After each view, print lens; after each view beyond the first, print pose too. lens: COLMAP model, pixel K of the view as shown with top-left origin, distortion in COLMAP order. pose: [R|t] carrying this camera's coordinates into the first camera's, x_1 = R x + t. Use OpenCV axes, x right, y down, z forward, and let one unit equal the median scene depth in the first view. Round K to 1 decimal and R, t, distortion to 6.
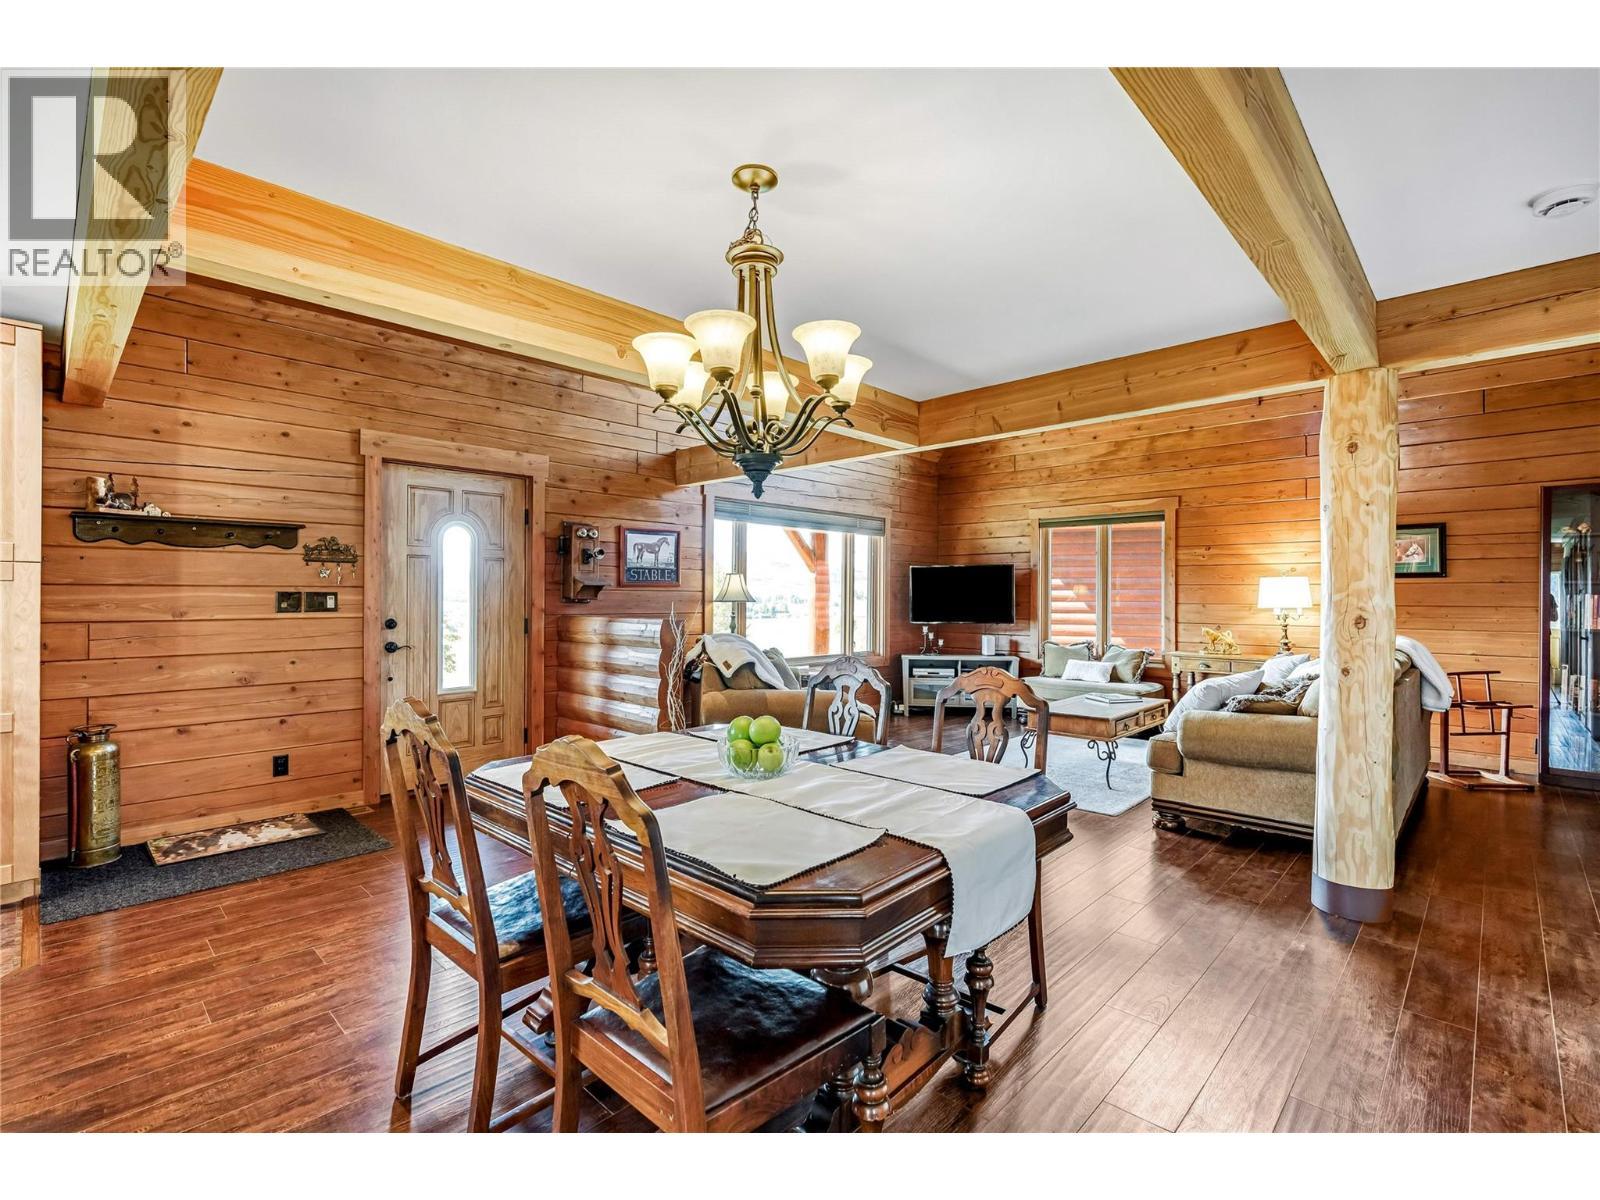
lens RADIAL K [[735.1, 0, 807.3], [0, 735.1, 592.1], [0, 0, 1]] dist [0.000729, 0.000387]
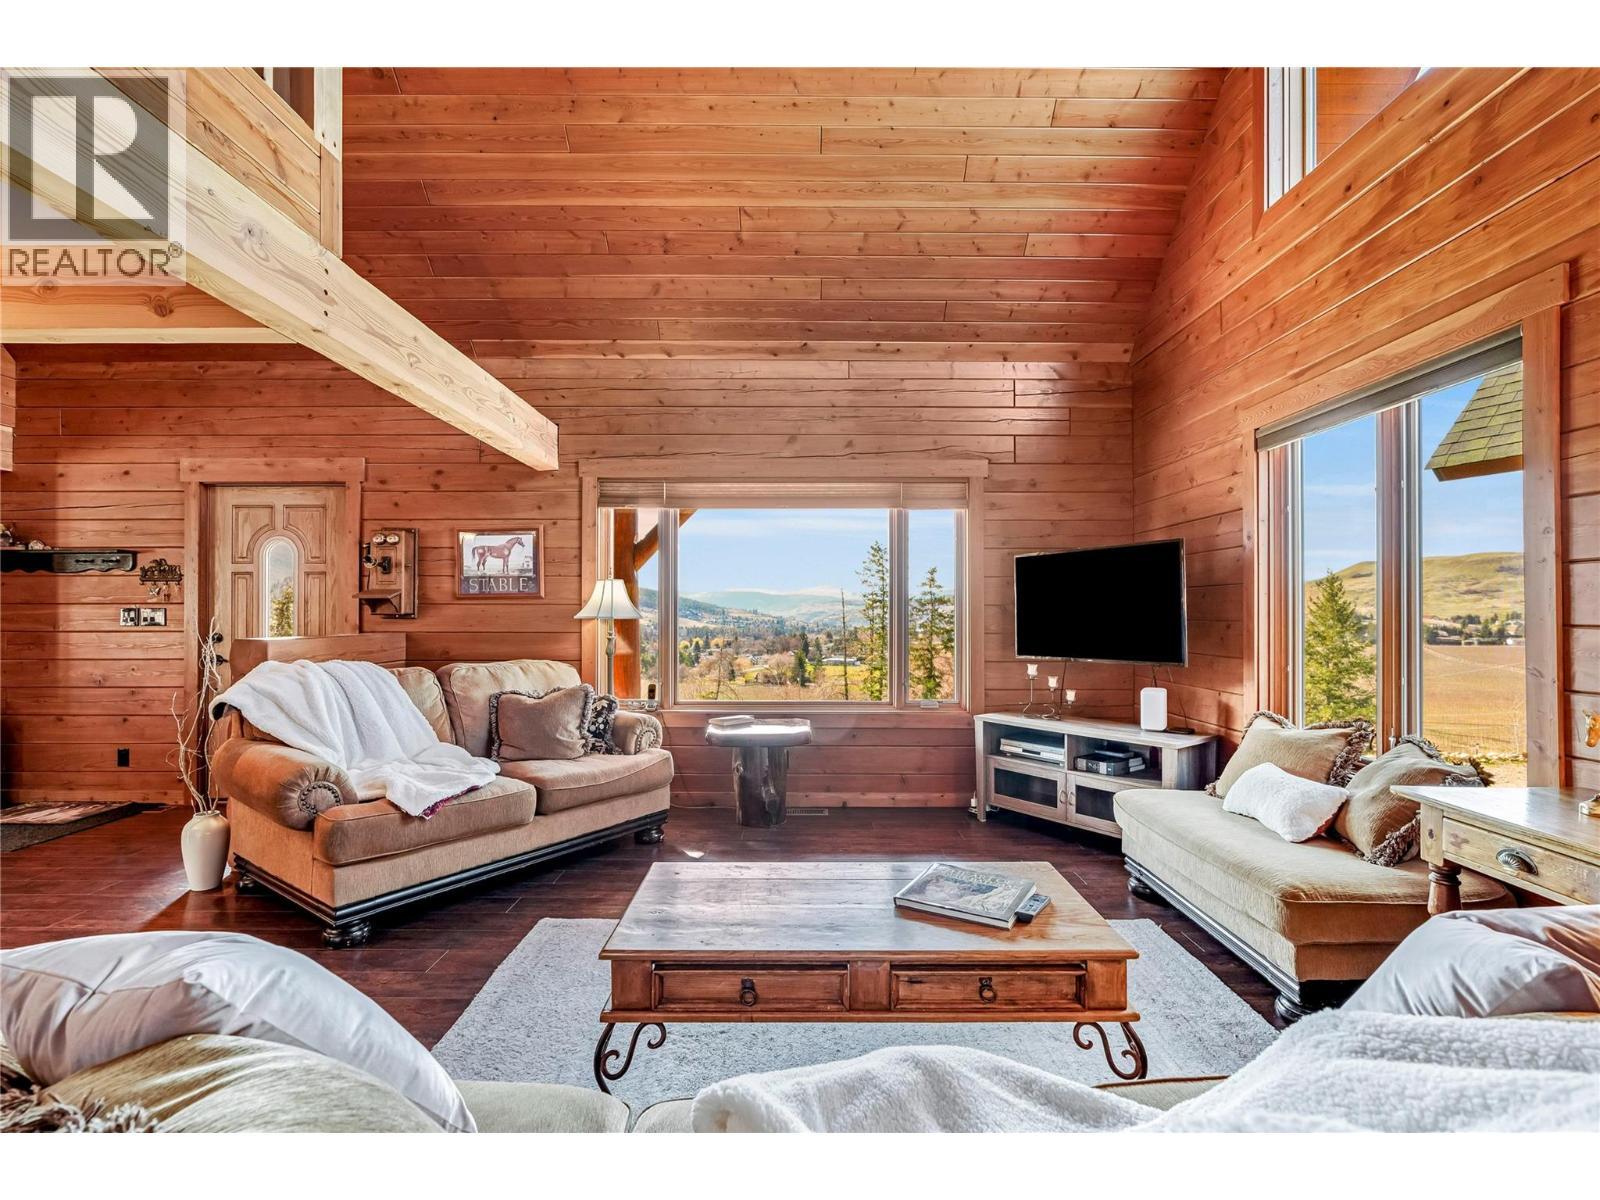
lens RADIAL K [[729.6, 0, 803.4], [0, 729.6, 606.4], [0, 0, 1]] dist [-0.003879, 0.000697]
pose [[0.687961, -0.011616, -0.725654, 0.532722], [0.006655, 0.999931, -0.009697, 0.009284], [0.725717, 0.001843, 0.687991, 0.611471]]
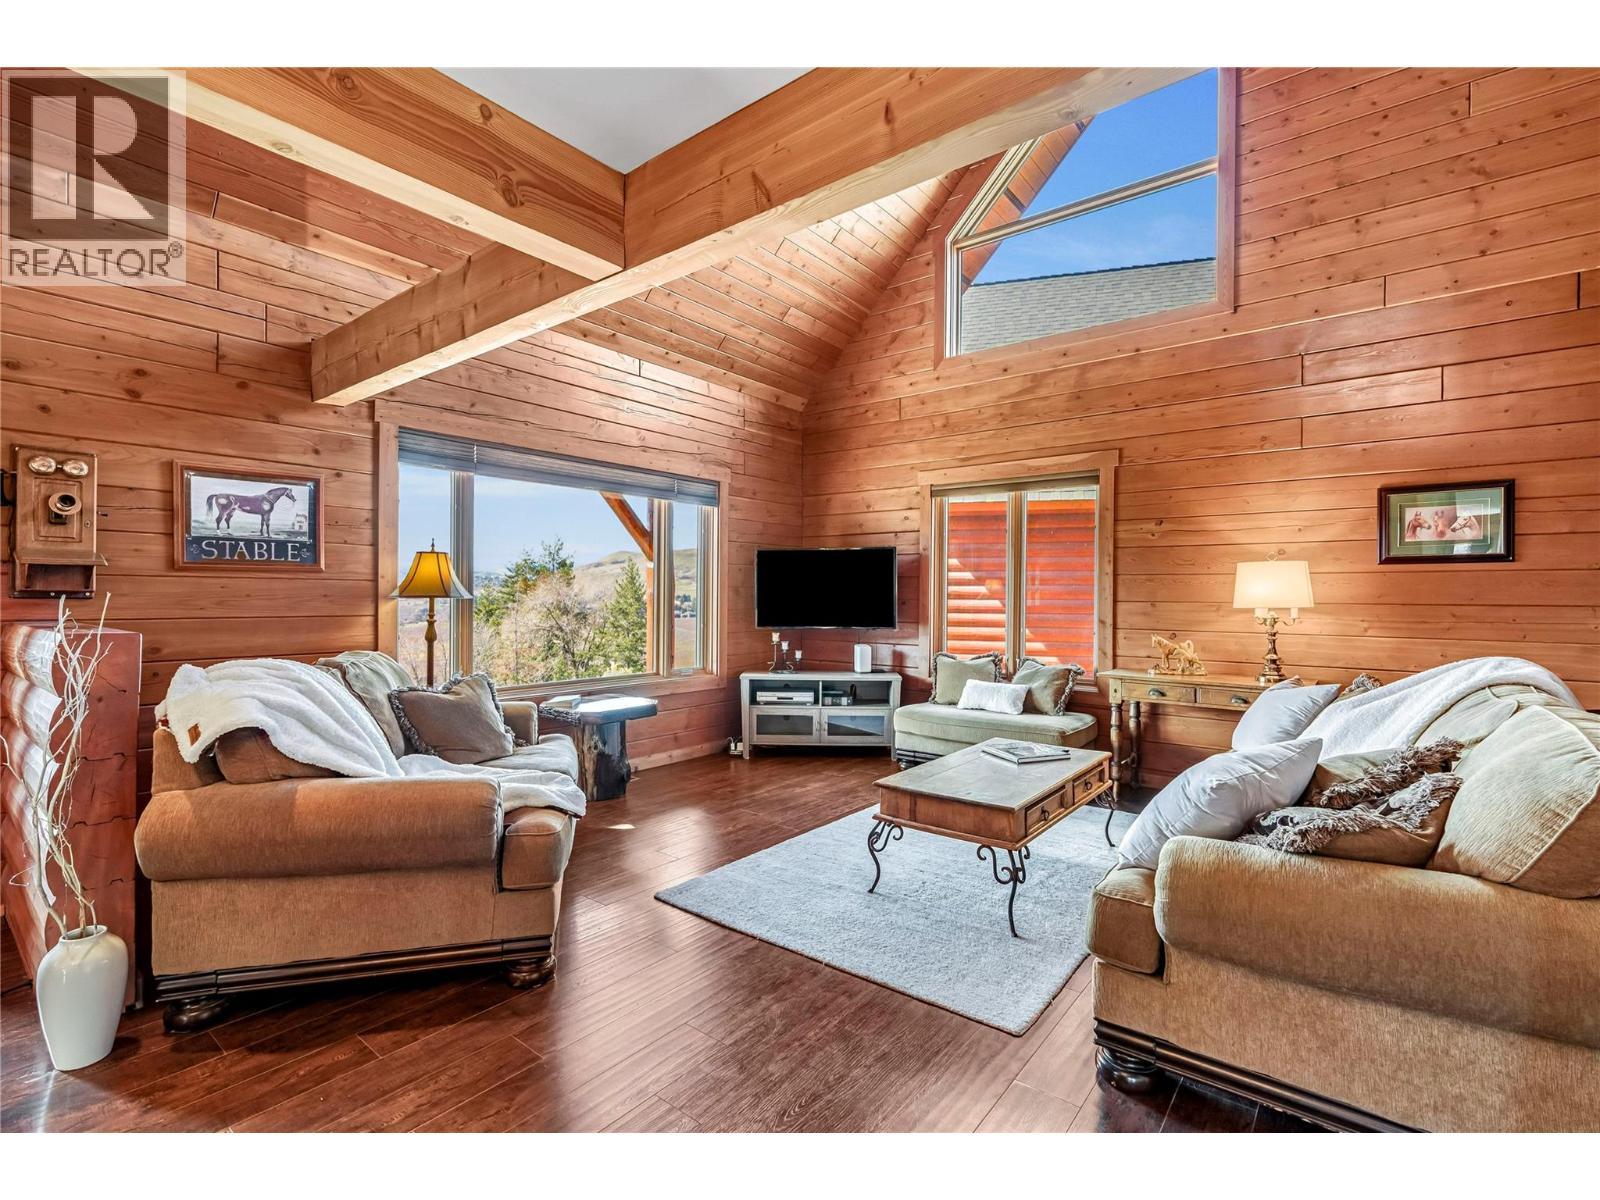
lens RADIAL K [[739.6, 0, 800.0], [0, 739.6, 600.0], [0, 0, 1]] dist [0.001217, 0.000858]
pose [[0.996206, 0.000795, 0.087020, 0.147270], [-0.001928, 0.999914, 0.012941, 0.006018], [-0.087002, -0.013060, 0.996123, 0.337268]]
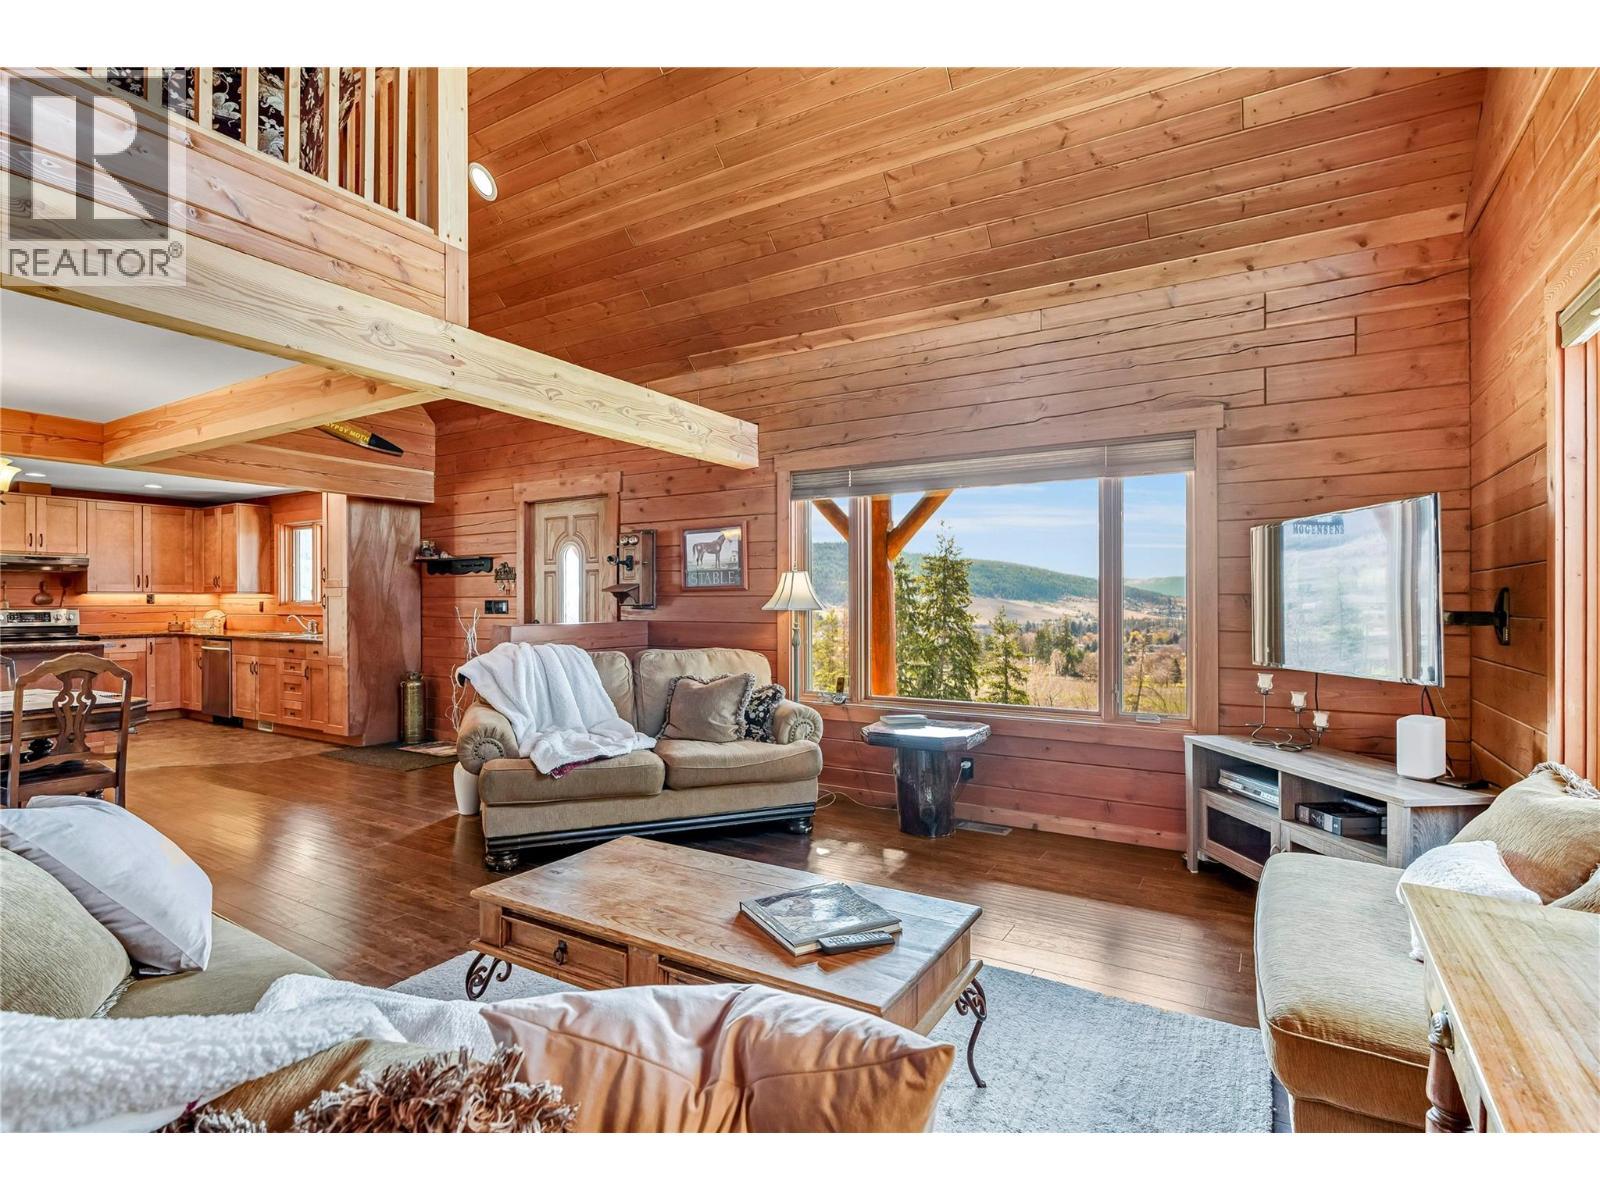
lens RADIAL K [[792.4, 0, 800.0], [0, 792.4, 600.0], [0, 0, 1]] dist [-0.004090, 0.001232]
pose [[0.214434, -0.007591, -0.976709, 0.650271], [0.006183, 0.999960, -0.006414, 0.008269], [0.976719, -0.004664, 0.214472, 0.795566]]
